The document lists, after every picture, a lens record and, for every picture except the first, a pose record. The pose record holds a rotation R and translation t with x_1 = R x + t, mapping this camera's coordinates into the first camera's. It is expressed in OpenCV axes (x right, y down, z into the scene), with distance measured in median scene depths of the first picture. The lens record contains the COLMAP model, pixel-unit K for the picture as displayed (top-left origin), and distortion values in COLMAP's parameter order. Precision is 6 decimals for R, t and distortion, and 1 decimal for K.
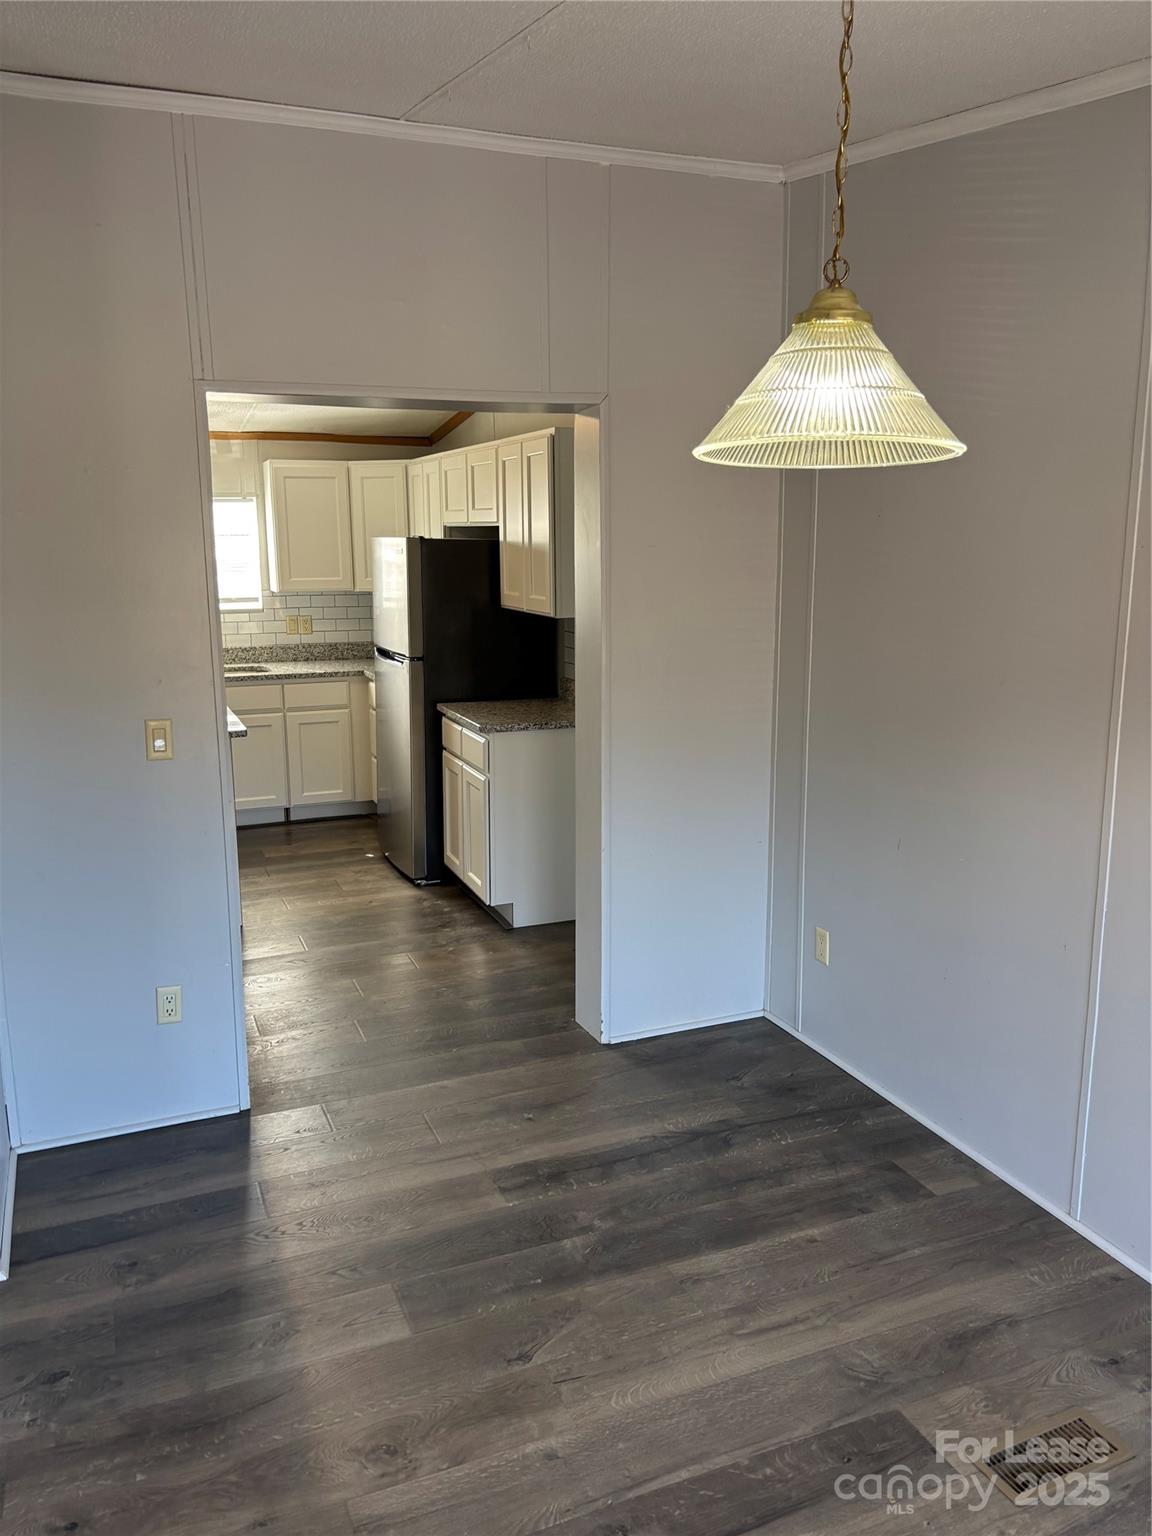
lens RADIAL K [[1166.7, 0, 576.0], [0, 1166.7, 768.0], [0, 0, 1]] dist [0.000157, -0.003294]
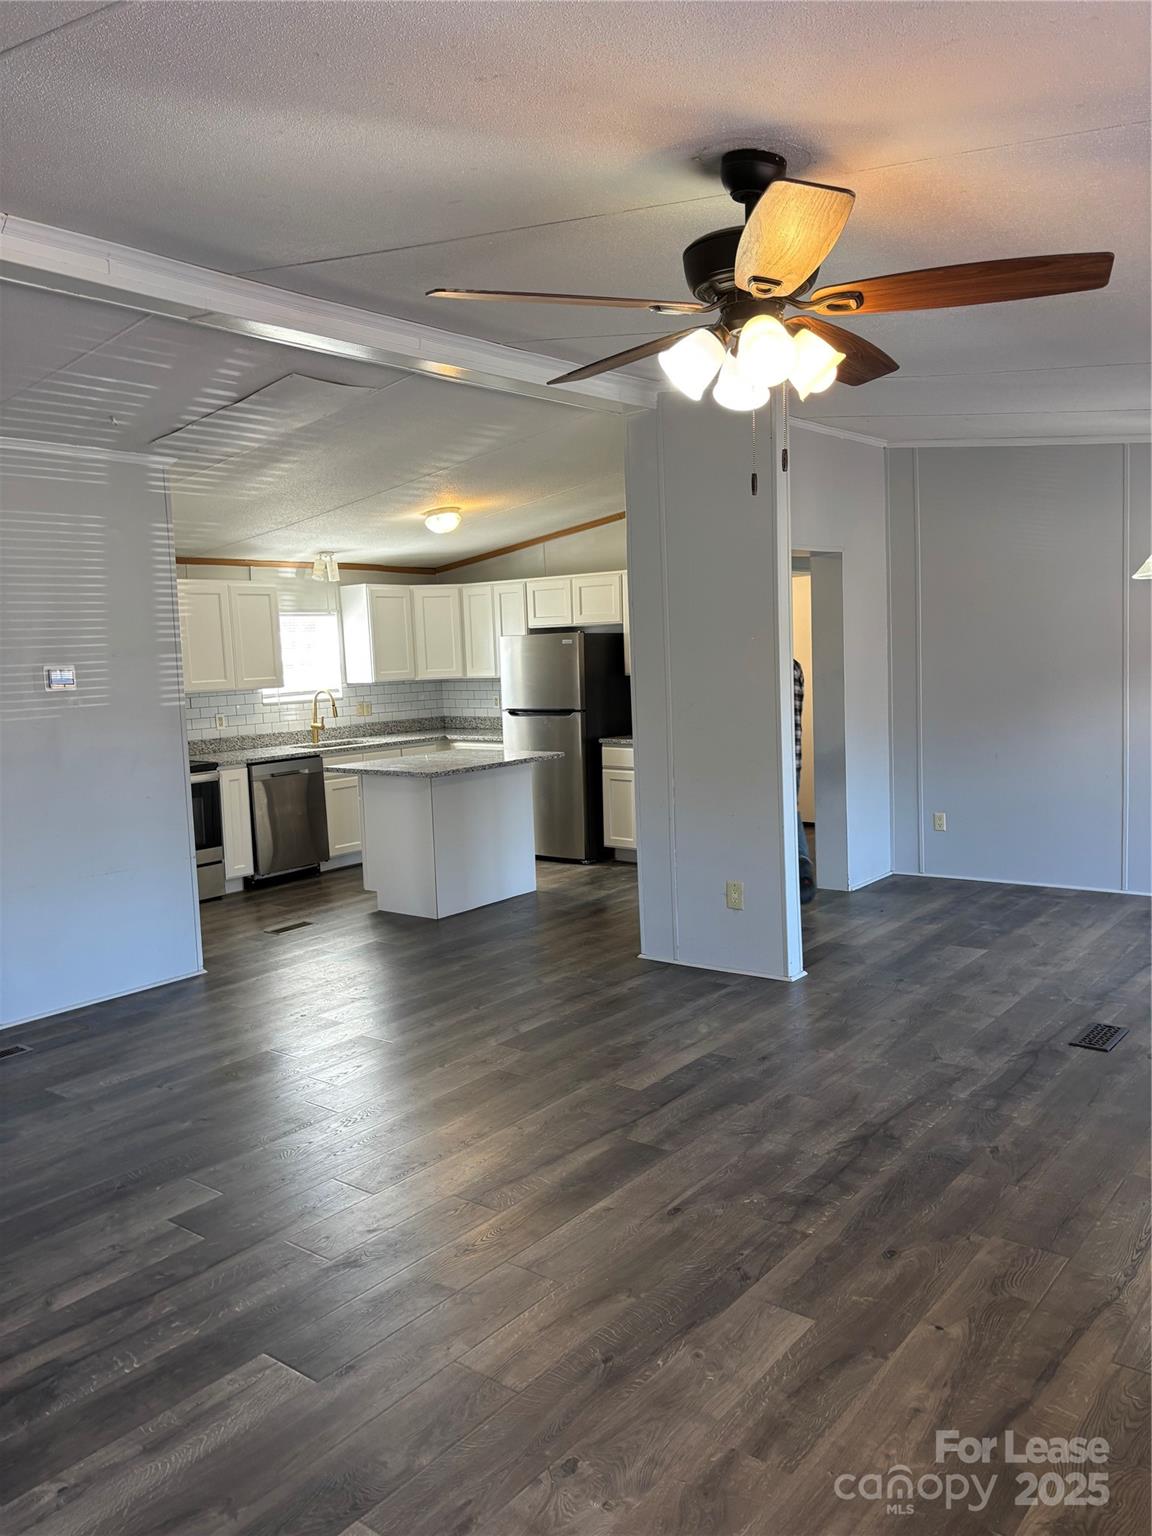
lens RADIAL K [[1176.5, 0, 576.0], [0, 1176.5, 768.0], [0, 0, 1]] dist [0.062881, -0.000829]
pose [[0.866675, -0.082681, 0.491973, -0.722683], [0.132425, 0.988920, -0.067087, 0.064850], [-0.480976, 0.123292, 0.868022, -0.255896]]
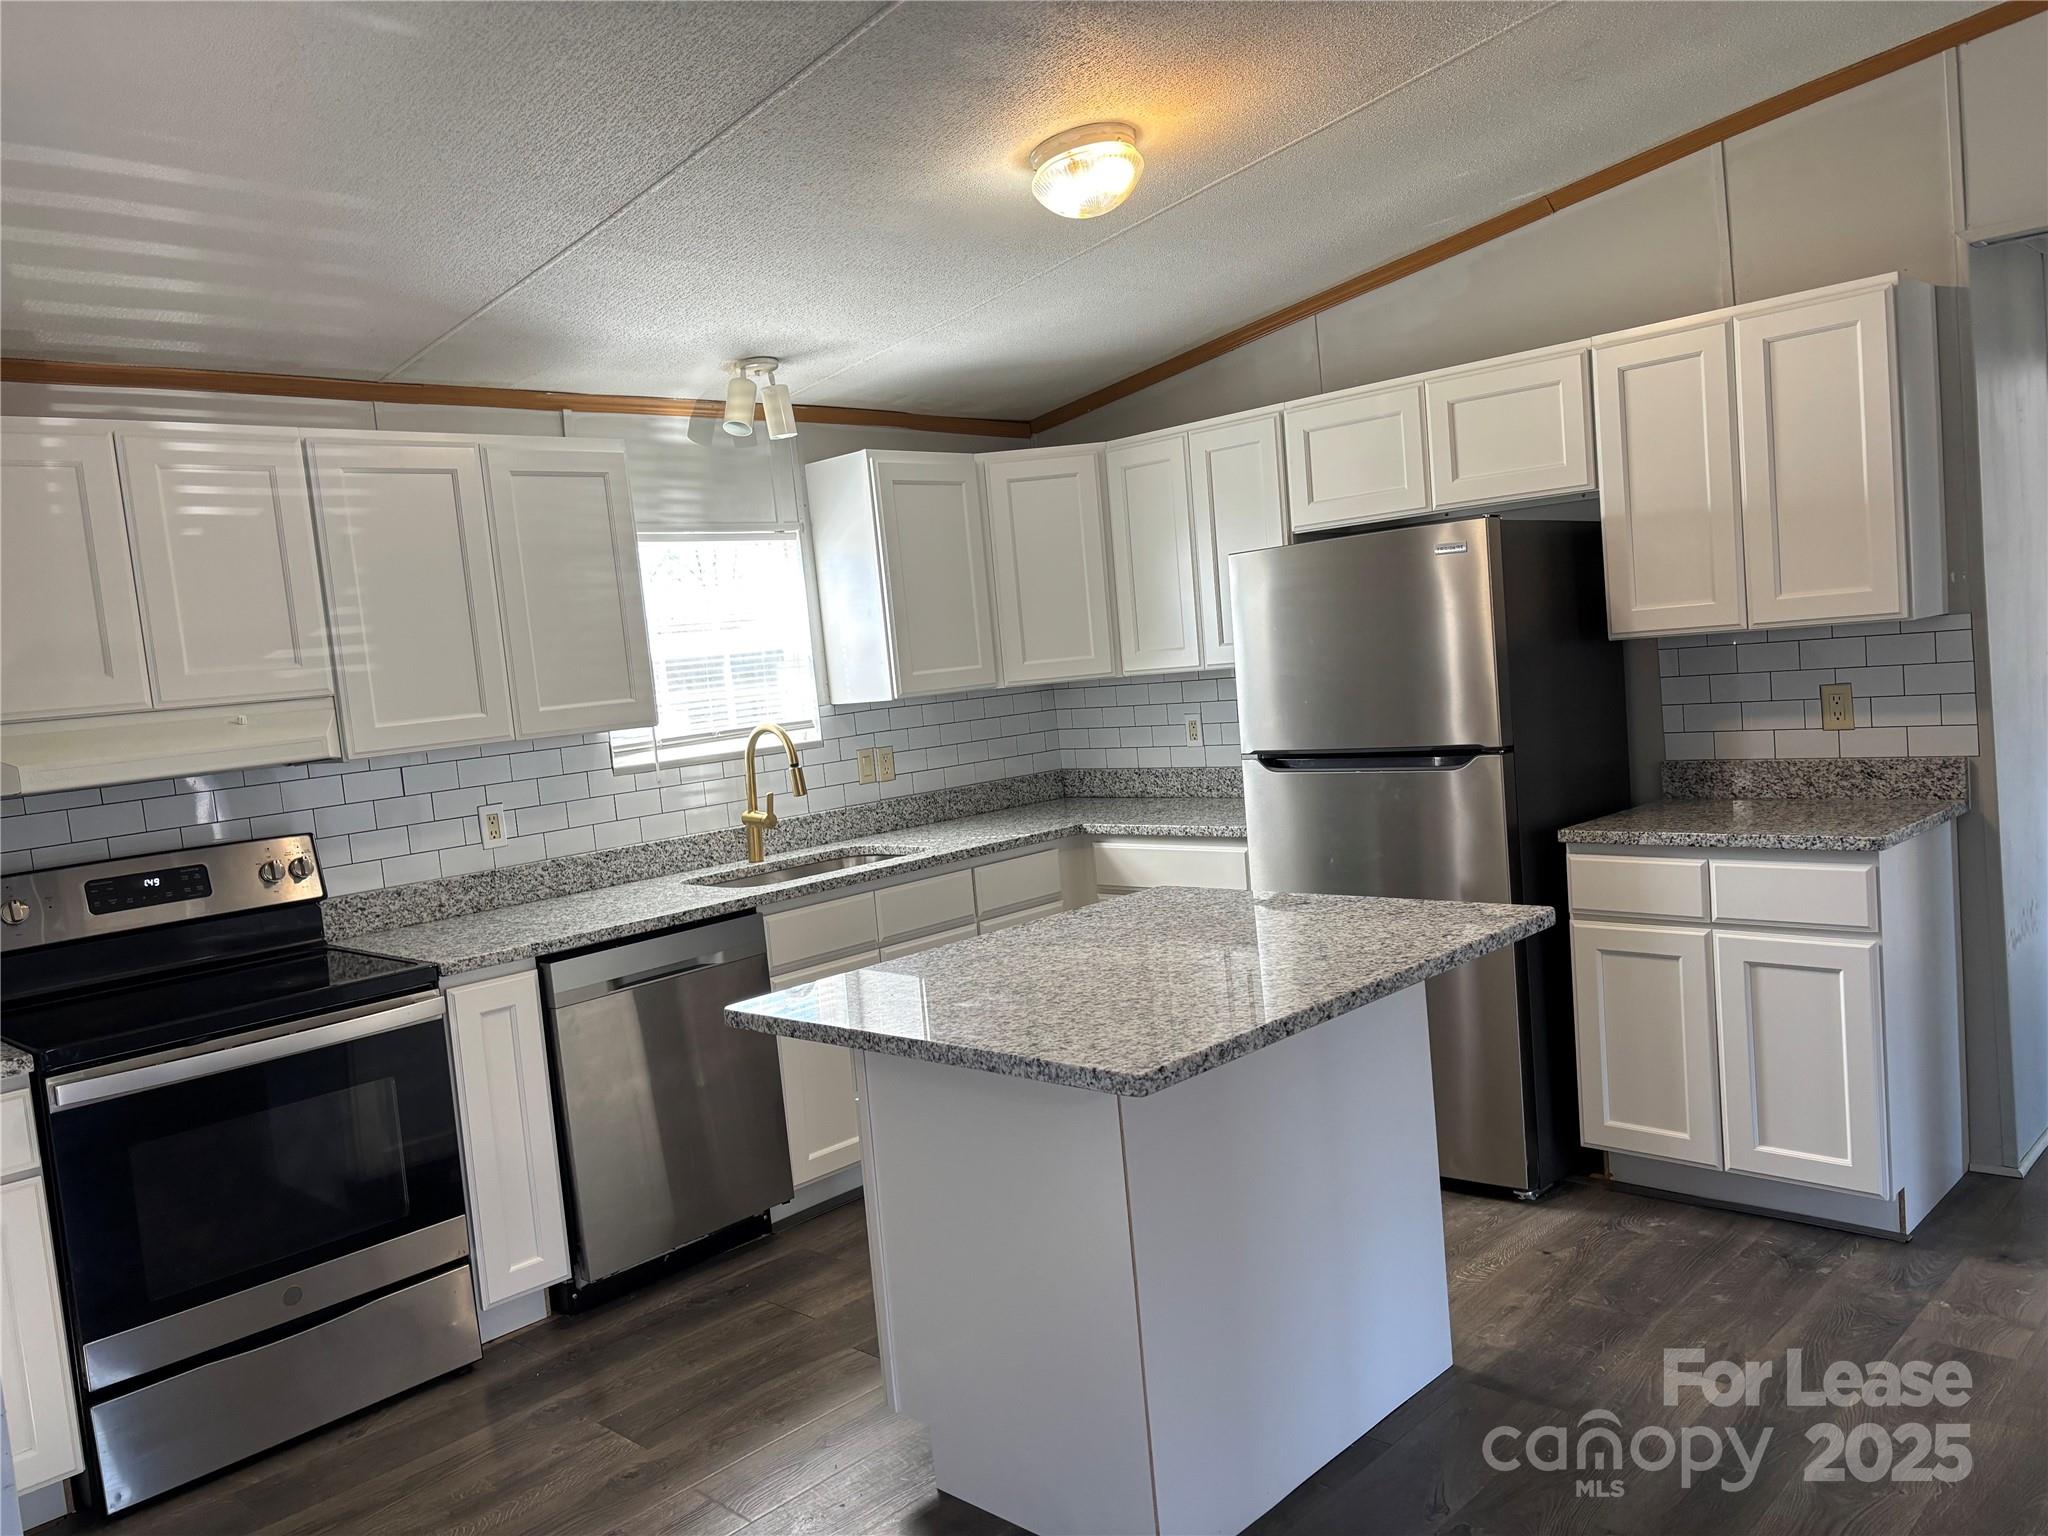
lens RADIAL K [[1555.6, 0, 910.8], [0, 1555.6, 762.6], [0, 0, 1]] dist [0.000157, -0.003294]
pose [[0.932900, -0.109482, 0.343090, -0.492007], [0.158706, 0.980157, -0.118766, -0.039273], [-0.323279, 0.165248, 0.931764, 0.355634]]
